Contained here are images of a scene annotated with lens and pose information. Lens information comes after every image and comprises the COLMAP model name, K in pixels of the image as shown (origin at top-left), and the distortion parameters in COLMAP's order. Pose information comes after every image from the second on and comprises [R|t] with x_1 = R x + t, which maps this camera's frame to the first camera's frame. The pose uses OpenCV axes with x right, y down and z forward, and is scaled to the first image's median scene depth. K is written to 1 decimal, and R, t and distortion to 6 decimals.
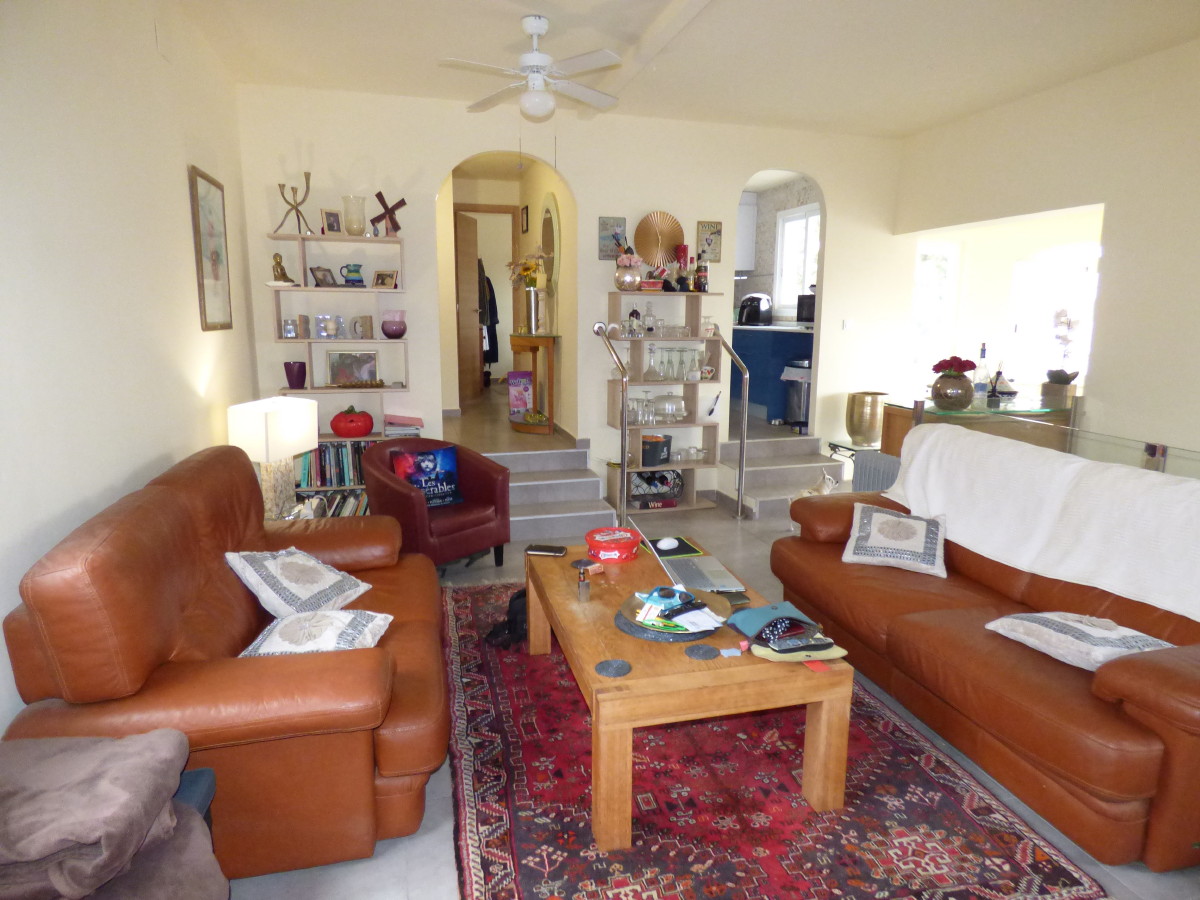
lens RADIAL K [[732.5, 0, 603.4], [0, 732.5, 449.9], [0, 0, 1]] dist [-0.018651, 0.000484]
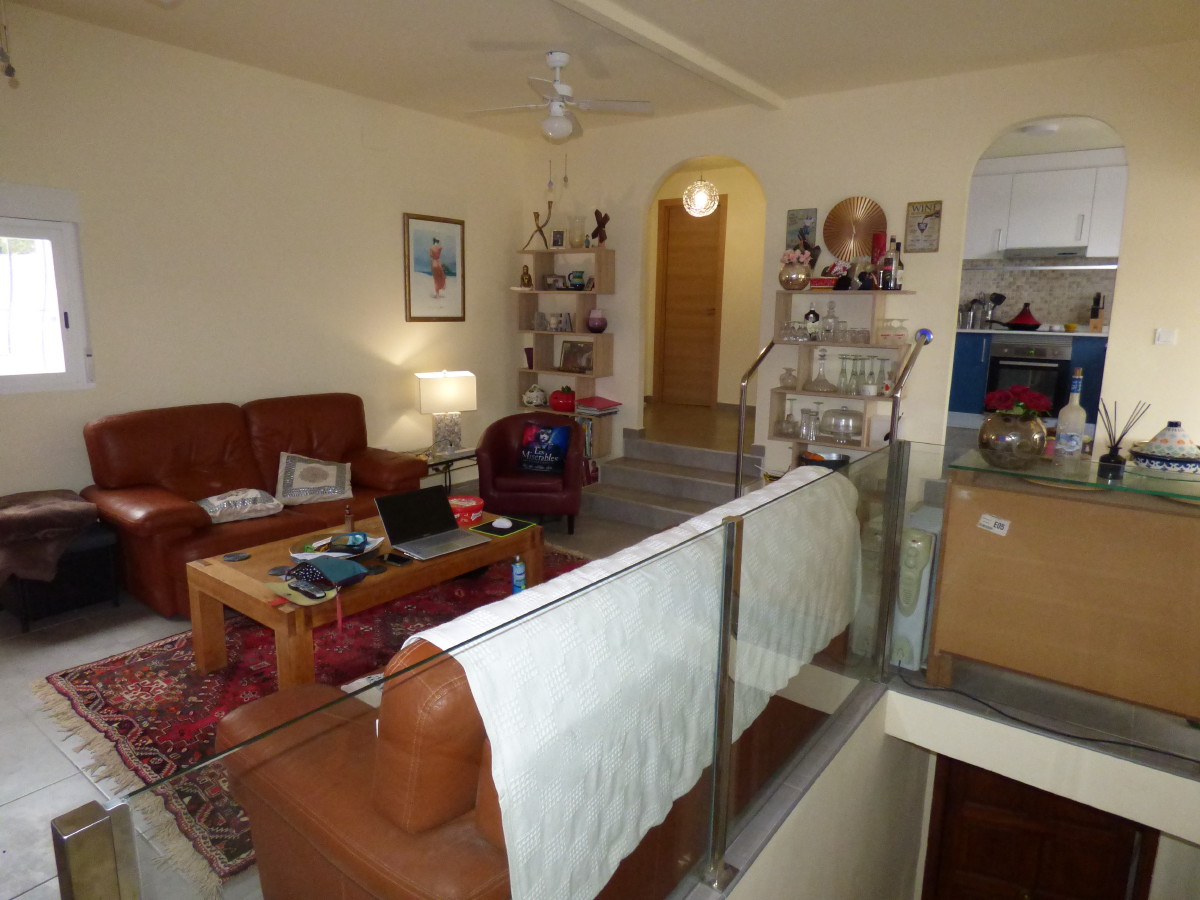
lens RADIAL K [[732.5, 0, 603.4], [0, 732.5, 449.9], [0, 0, 1]] dist [-0.018651, 0.000484]
pose [[0.613444, 0.154924, -0.774394, 0.677919], [-0.153847, 0.985227, 0.075231, -0.057586], [0.774608, 0.072988, 0.628215, 0.282365]]
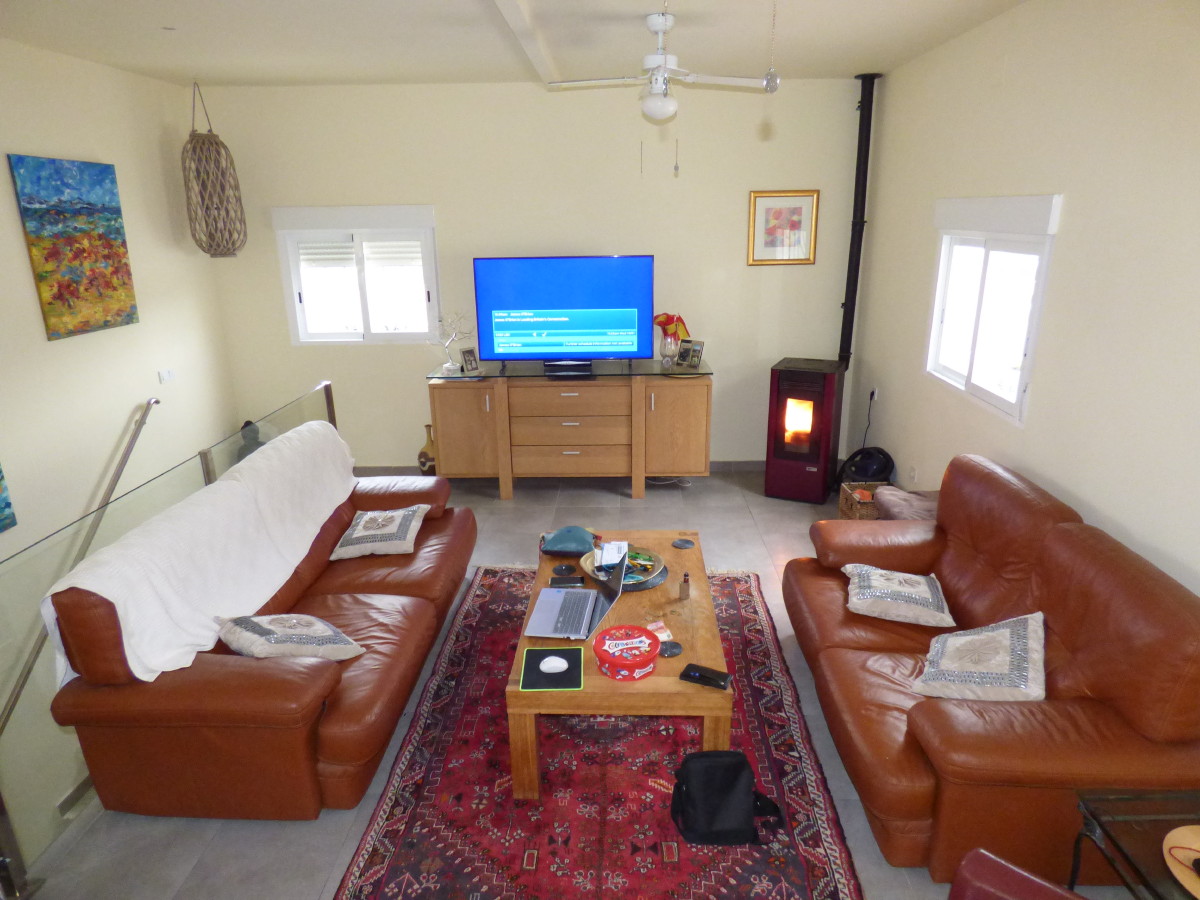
lens RADIAL K [[732.5, 0, 603.4], [0, 732.5, 449.9], [0, 0, 1]] dist [-0.018651, 0.000484]
pose [[-0.959316, -0.080989, 0.270470, -0.108002], [0.056830, 0.882976, 0.465966, -0.301767], [-0.276557, 0.462380, -0.842450, 1.041206]]
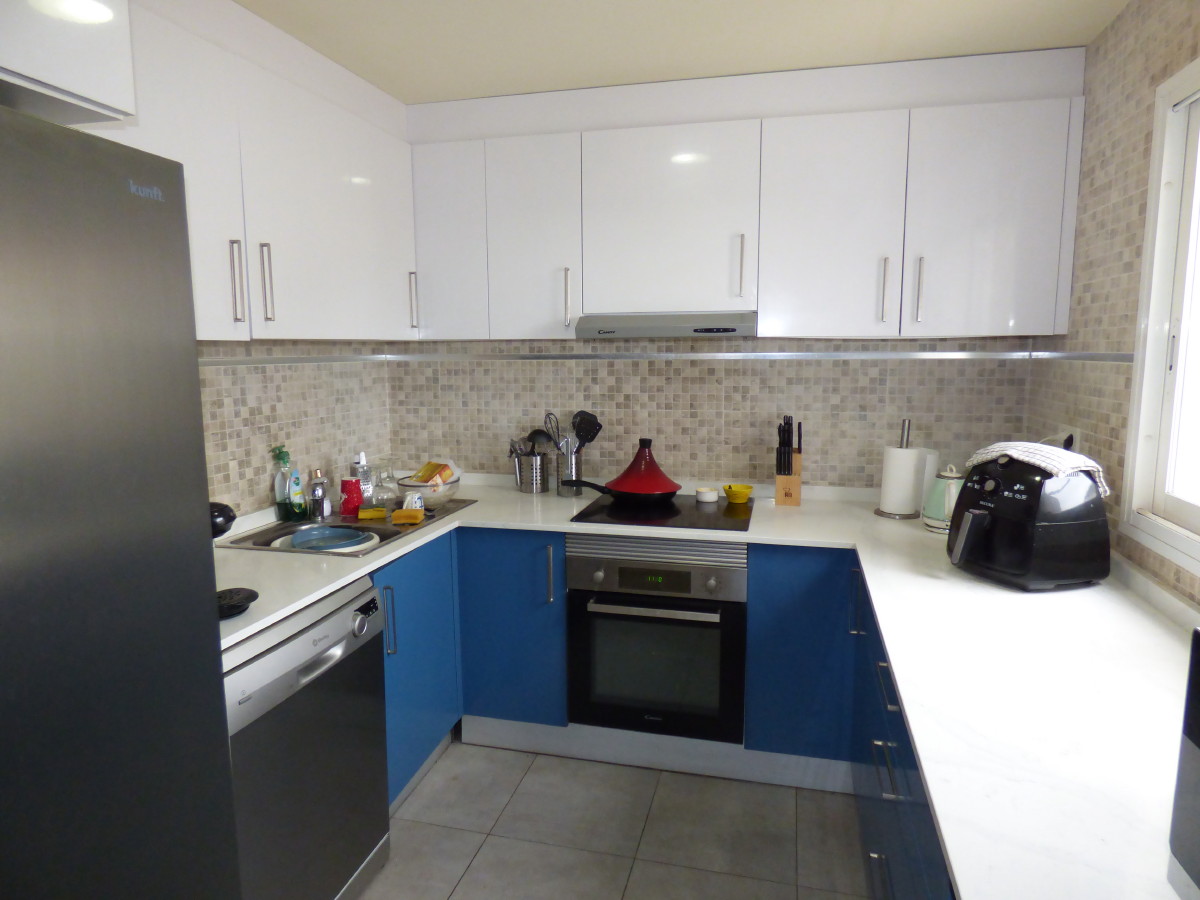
lens RADIAL K [[732.5, 0, 603.4], [0, 732.5, 449.9], [0, 0, 1]] dist [-0.018651, 0.000484]
pose [[0.868368, 0.058773, -0.492425, 0.334298], [-0.083245, 0.996138, -0.027907, -0.315759], [0.488883, 0.065225, 0.869907, 1.189056]]
